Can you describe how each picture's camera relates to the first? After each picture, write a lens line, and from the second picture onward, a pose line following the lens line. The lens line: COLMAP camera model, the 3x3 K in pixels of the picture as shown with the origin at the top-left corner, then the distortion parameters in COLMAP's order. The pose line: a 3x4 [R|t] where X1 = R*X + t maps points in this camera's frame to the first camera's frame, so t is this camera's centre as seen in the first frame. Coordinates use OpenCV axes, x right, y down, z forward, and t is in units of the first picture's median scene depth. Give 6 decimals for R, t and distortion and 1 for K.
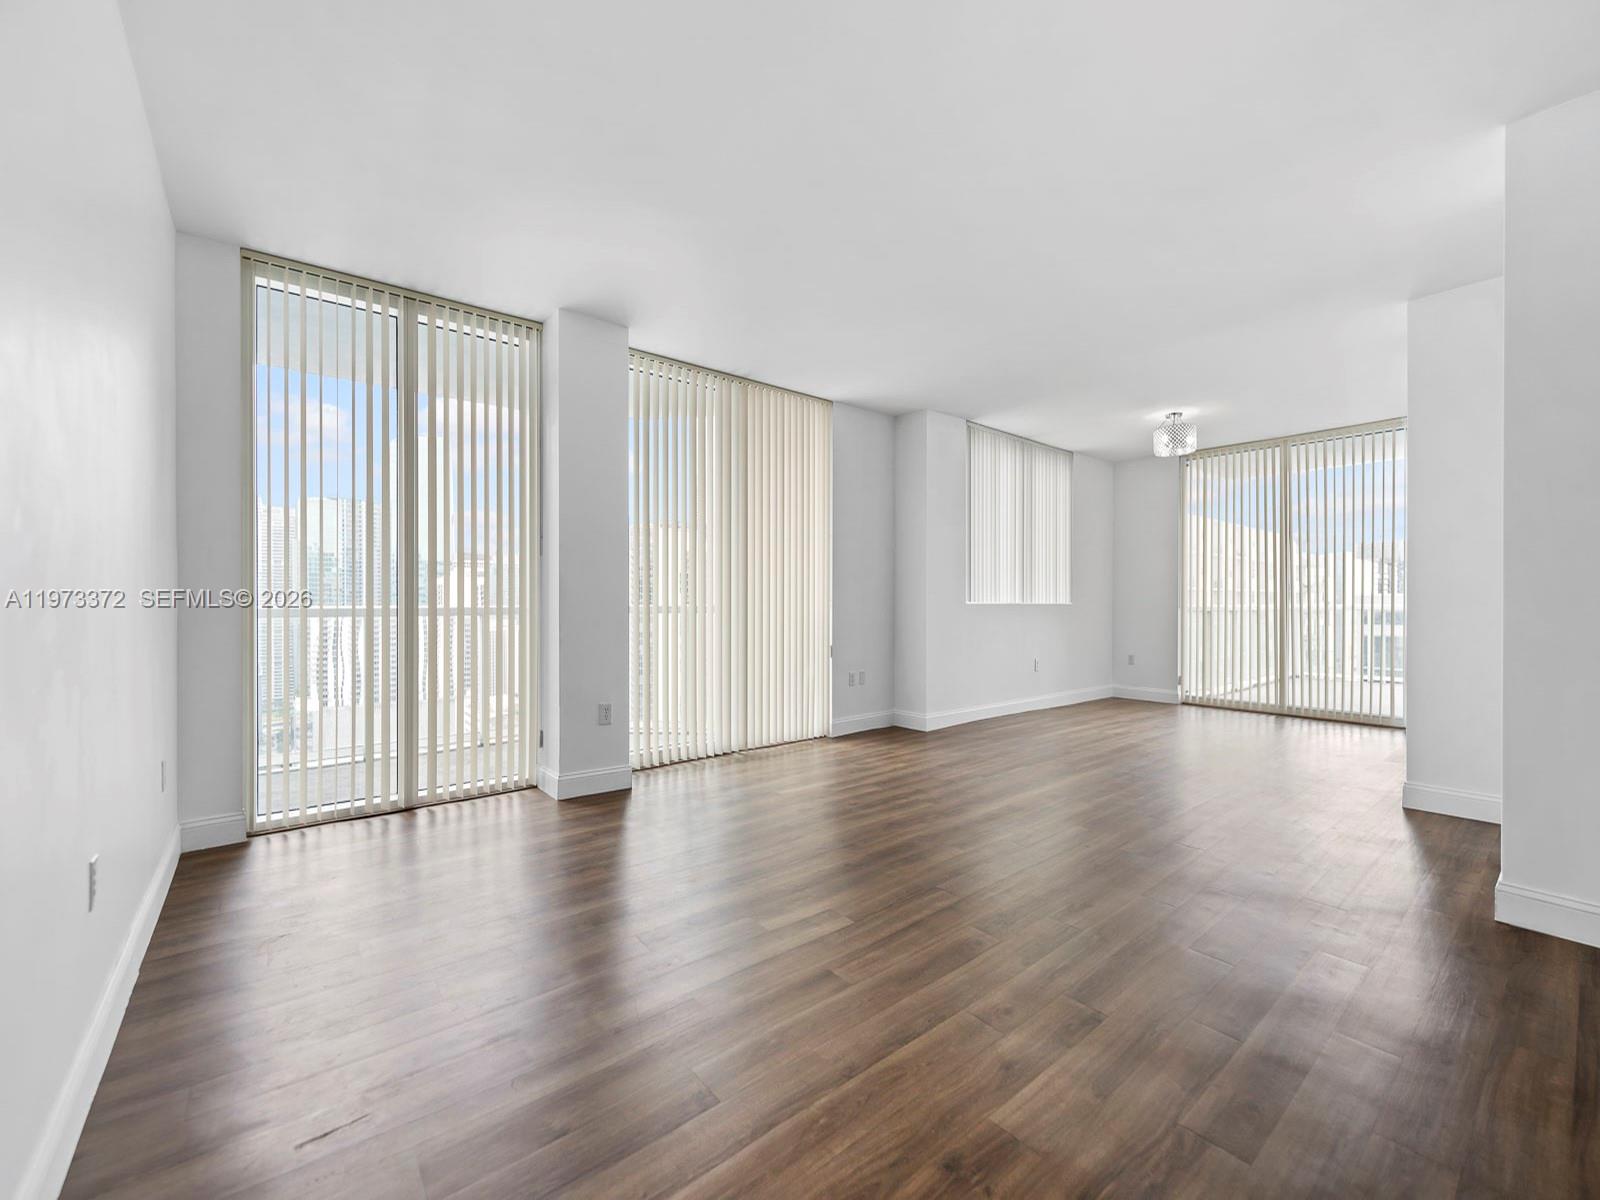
lens RADIAL K [[649.7, 0, 797.2], [0, 649.7, 607.7], [0, 0, 1]] dist [-0.000959, -0.000210]
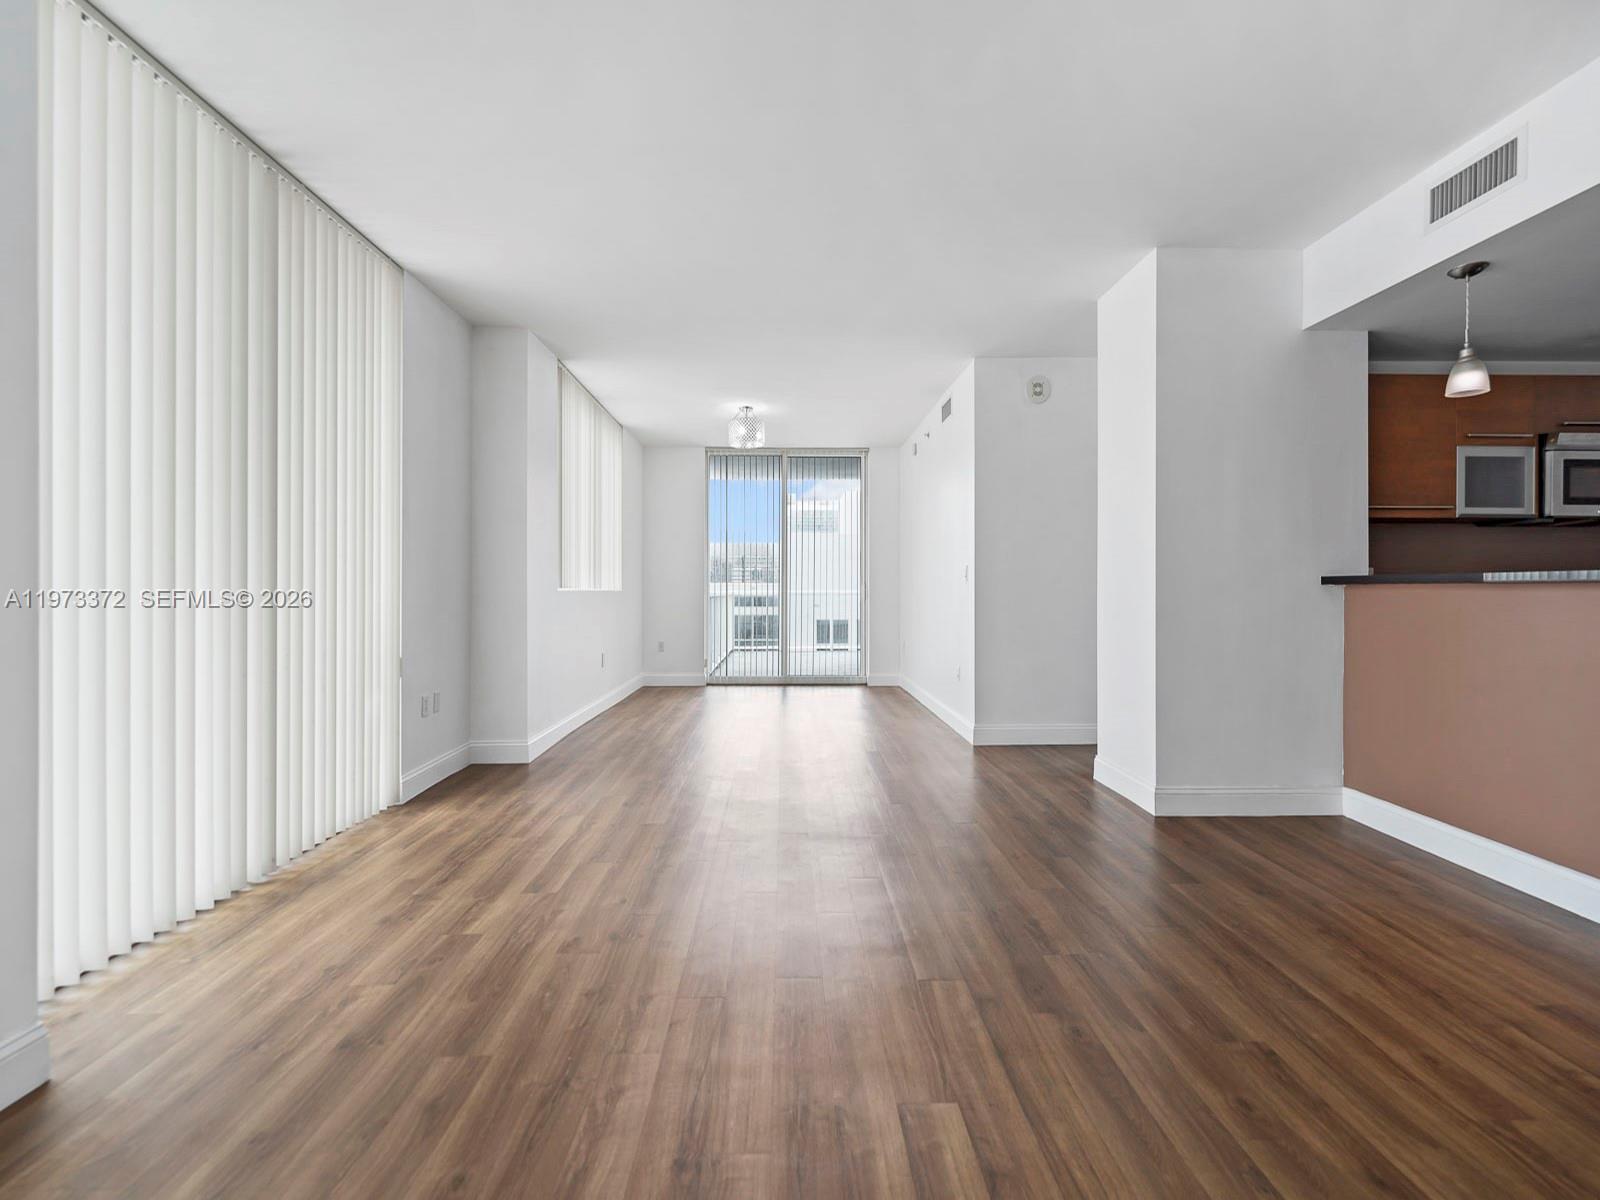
lens RADIAL K [[653.9, 0, 795.9], [0, 653.9, 589.0], [0, 0, 1]] dist [-0.001585, -0.000274]
pose [[0.614929, -0.000433, 0.788583, -0.211806], [0.008177, 0.999950, -0.005828, -0.000965], [-0.788540, 0.010032, 0.614901, 0.313640]]
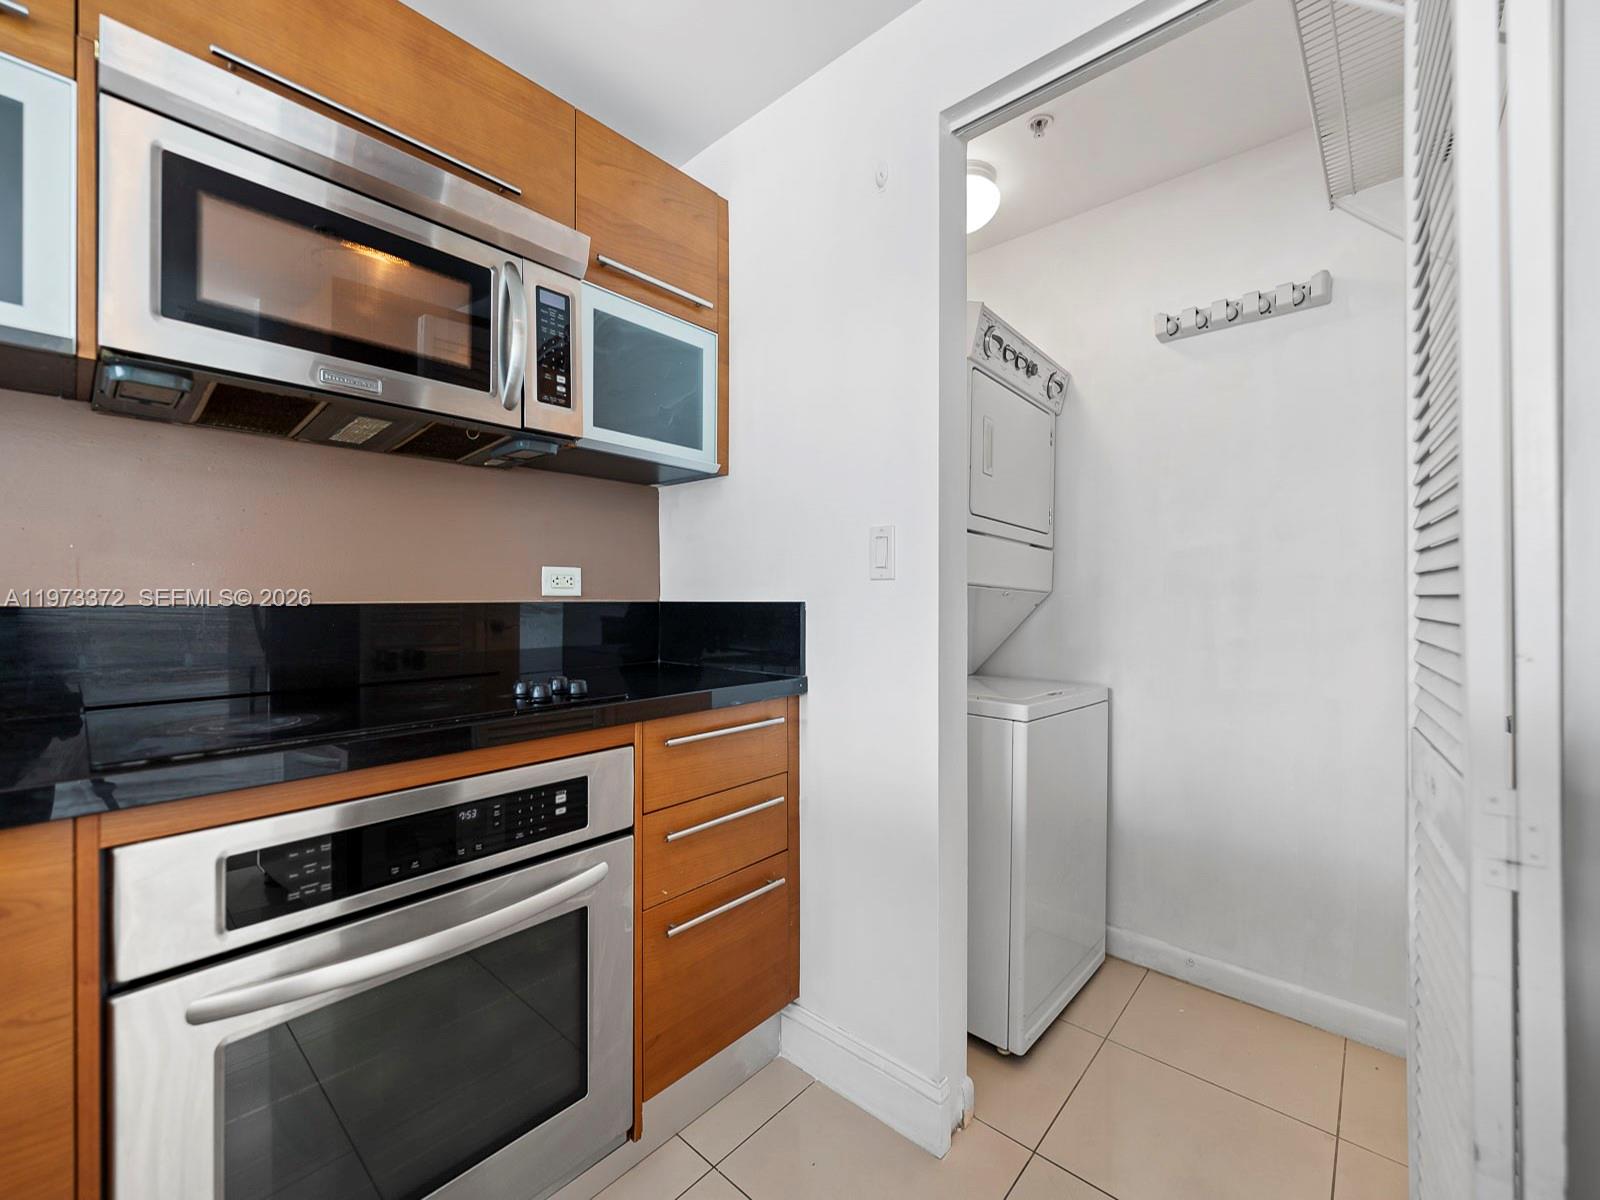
lens RADIAL K [[657.0, 0, 798.8], [0, 657.0, 594.3], [0, 0, 1]] dist [-0.000650, -0.000267]
pose [[-0.163901, 0.000177, 0.986477, 0.522474], [0.009721, 0.999952, 0.001435, -0.006136], [-0.986429, 0.009824, -0.163895, -0.010295]]
